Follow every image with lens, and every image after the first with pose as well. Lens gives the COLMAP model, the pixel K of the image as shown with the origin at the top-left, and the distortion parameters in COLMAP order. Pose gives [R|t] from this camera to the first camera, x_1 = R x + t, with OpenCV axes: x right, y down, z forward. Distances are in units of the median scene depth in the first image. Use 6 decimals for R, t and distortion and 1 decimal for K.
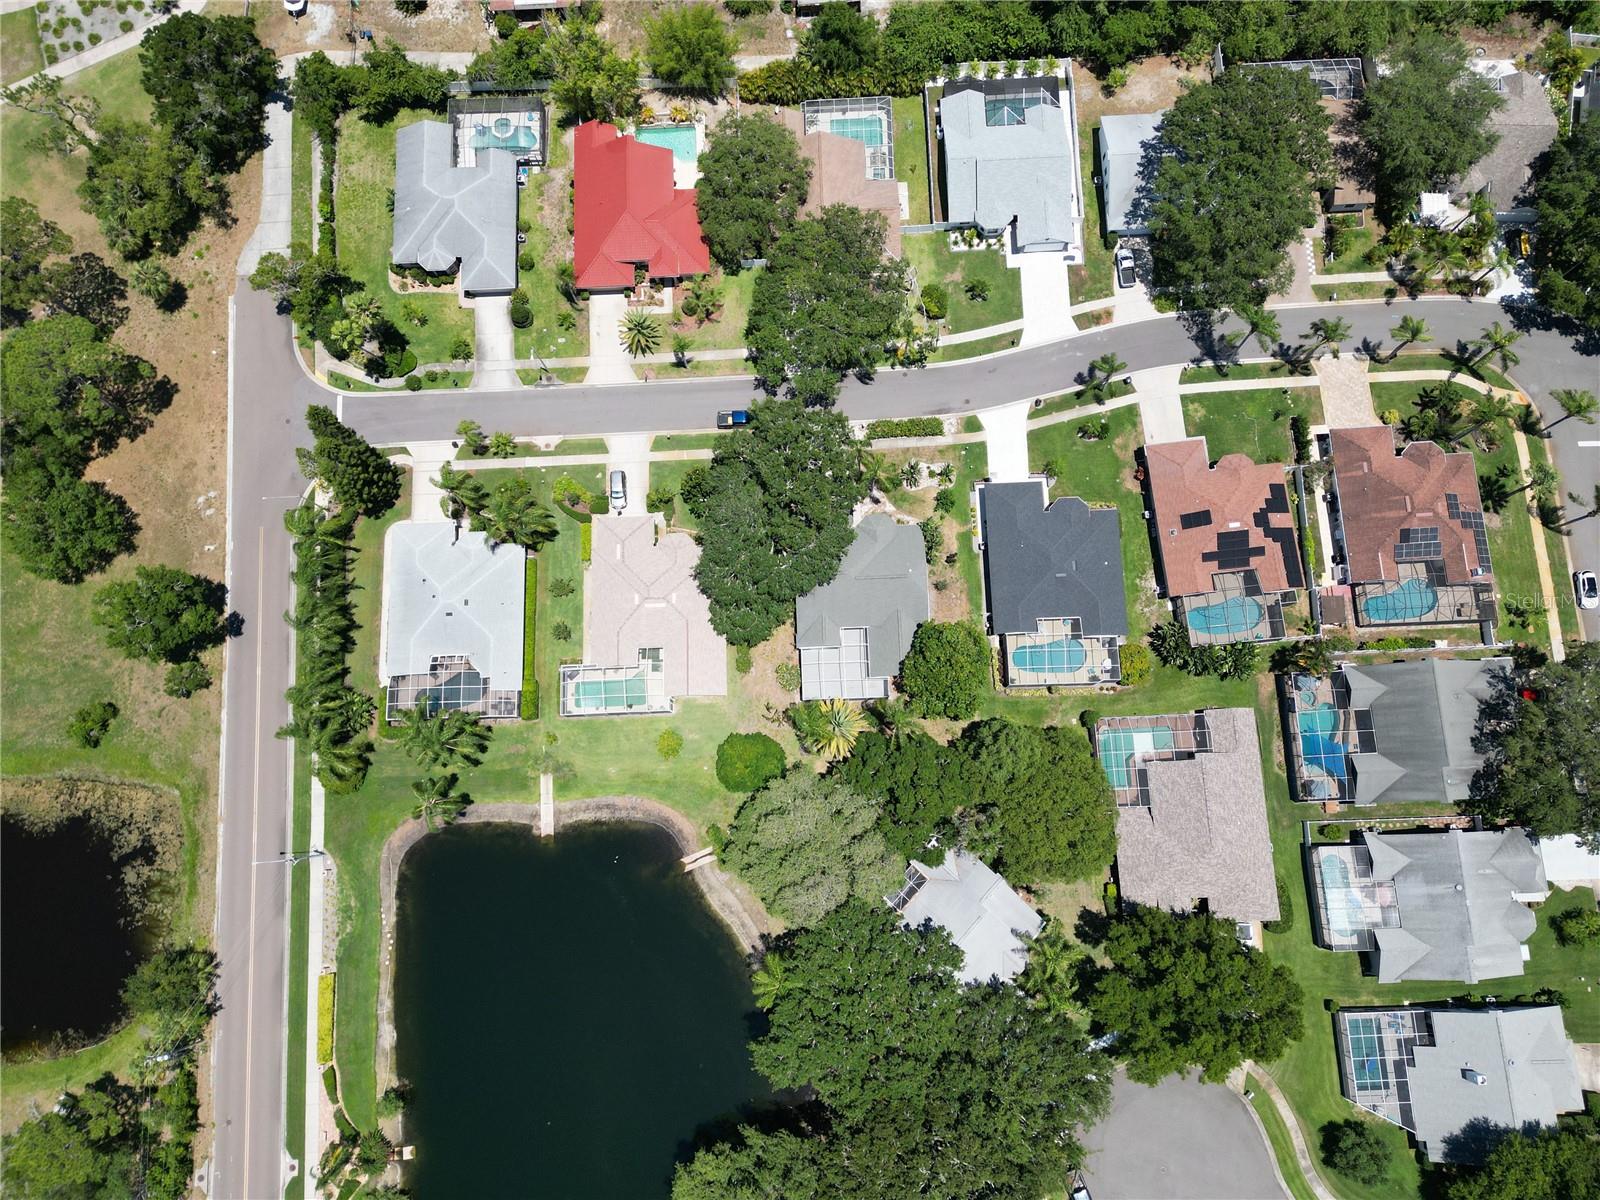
lens RADIAL K [[1112.6, 0, 807.2], [0, 1112.6, 601.7], [0, 0, 1]] dist [0.088617, -0.087527]
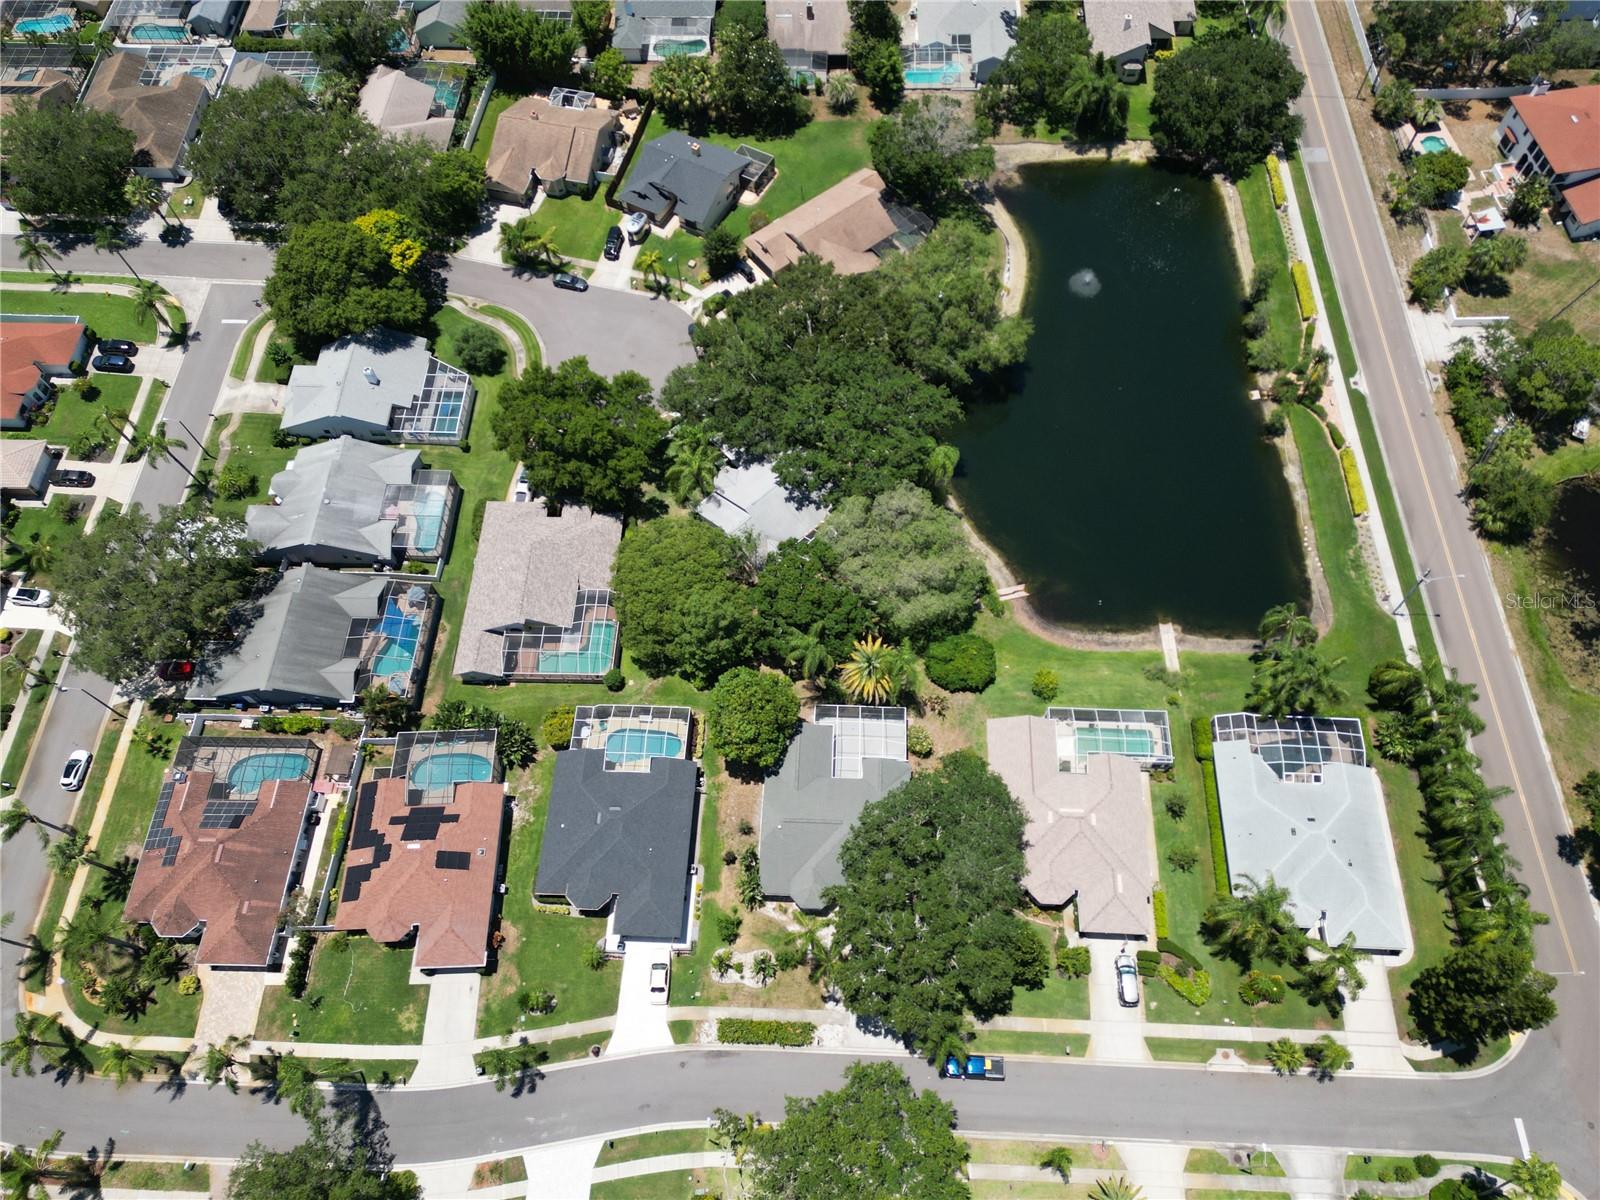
lens RADIAL K [[1112.6, 0, 807.2], [0, 1112.6, 601.7], [0, 0, 1]] dist [0.088617, -0.087527]
pose [[-0.995515, -0.041994, 0.084772, 0.003111], [0.085612, -0.781191, 0.618394, -0.423429], [0.040254, 0.622878, 0.781282, 0.189933]]
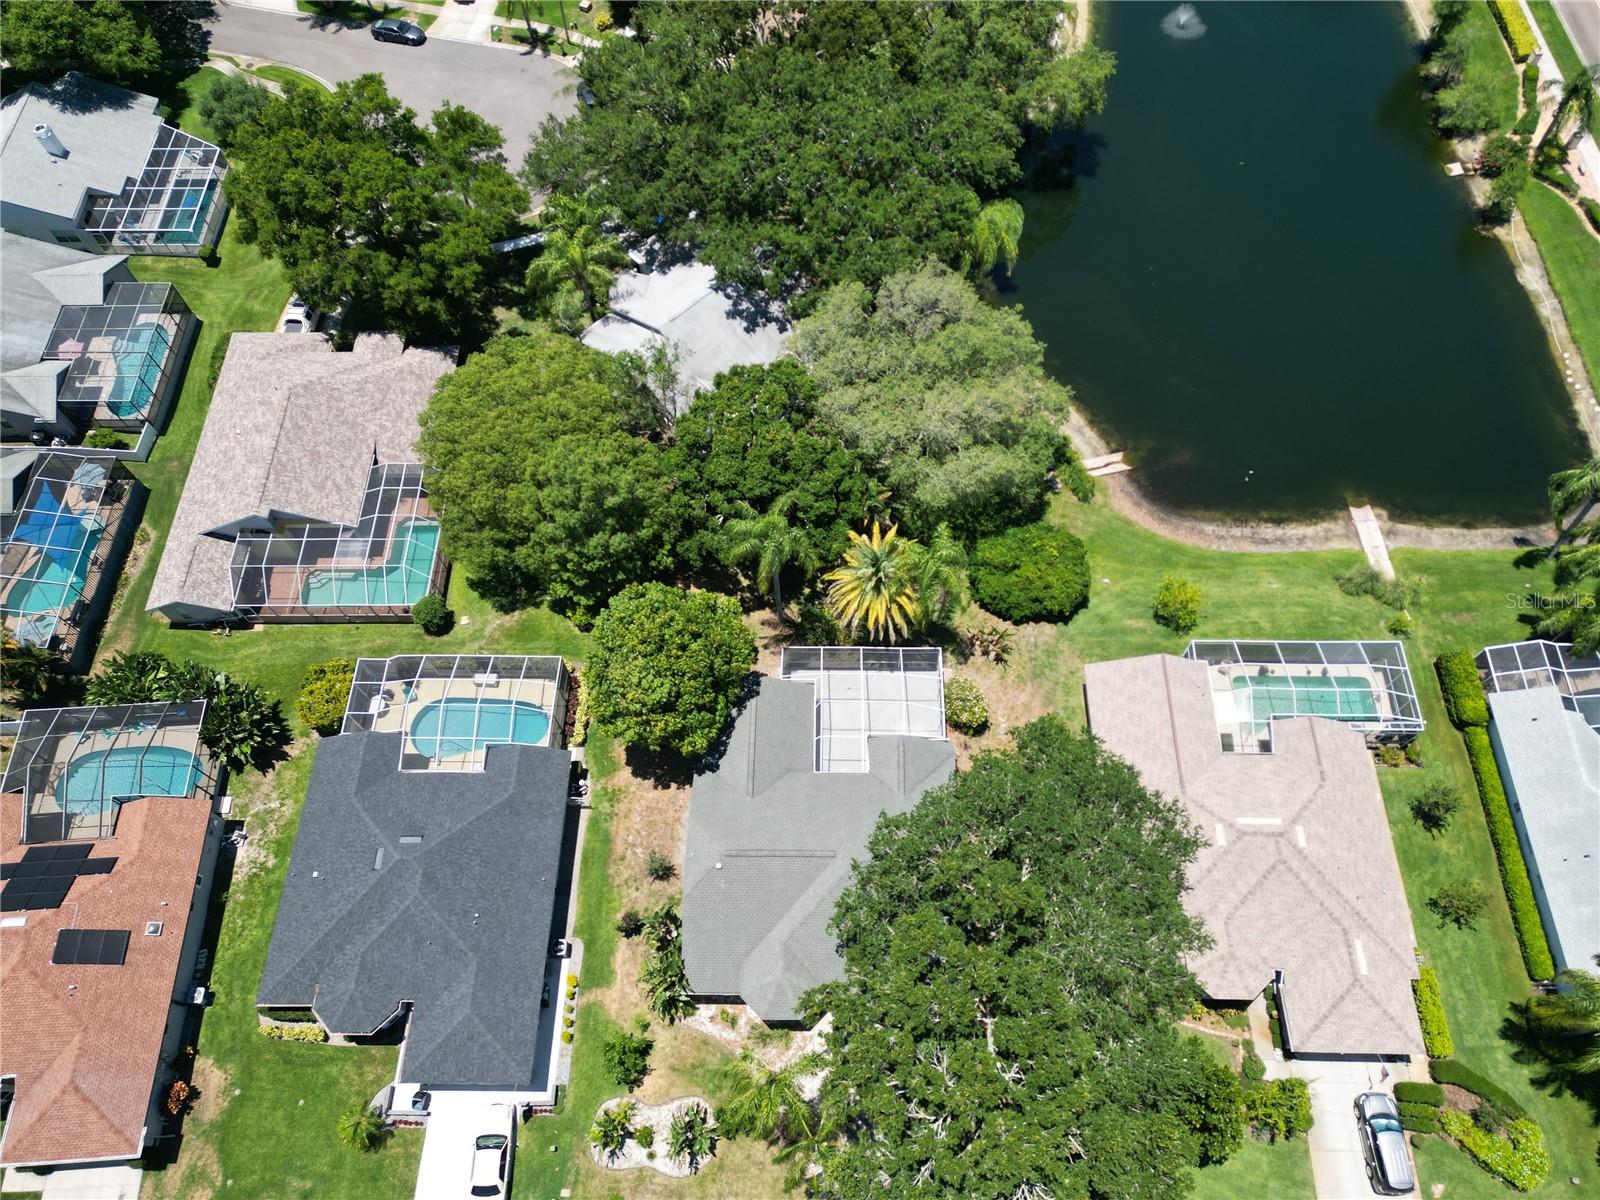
lens RADIAL K [[1112.6, 0, 807.2], [0, 1112.6, 601.7], [0, 0, 1]] dist [0.088617, -0.087527]
pose [[-0.997604, -0.019349, 0.066418, 0.024906], [0.056884, -0.775814, 0.628392, -0.232019], [0.039370, 0.630665, 0.775056, 0.544748]]
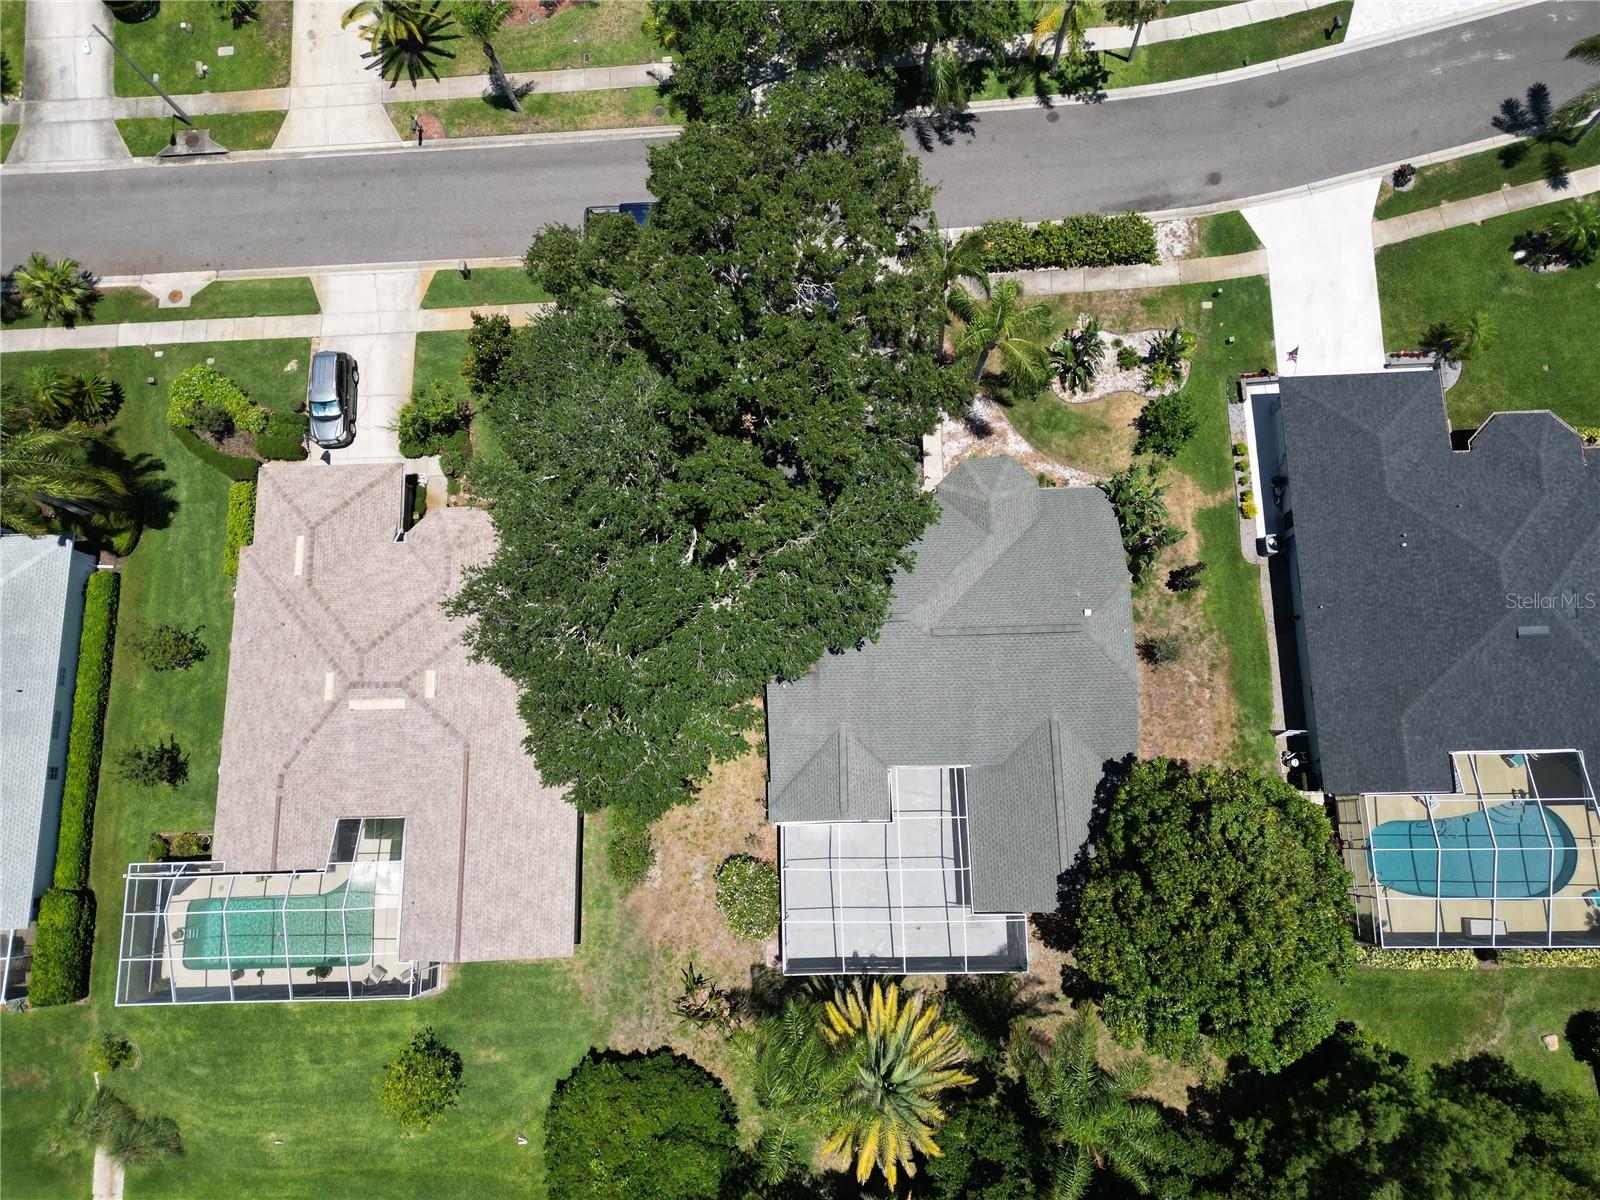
lens RADIAL K [[1112.6, 0, 807.2], [0, 1112.6, 601.7], [0, 0, 1]] dist [0.088617, -0.087527]
pose [[0.999469, 0.006081, -0.032001, 0.014082], [-0.006176, 0.999977, -0.002890, -0.028967], [0.031983, 0.003086, 0.999484, 0.621540]]
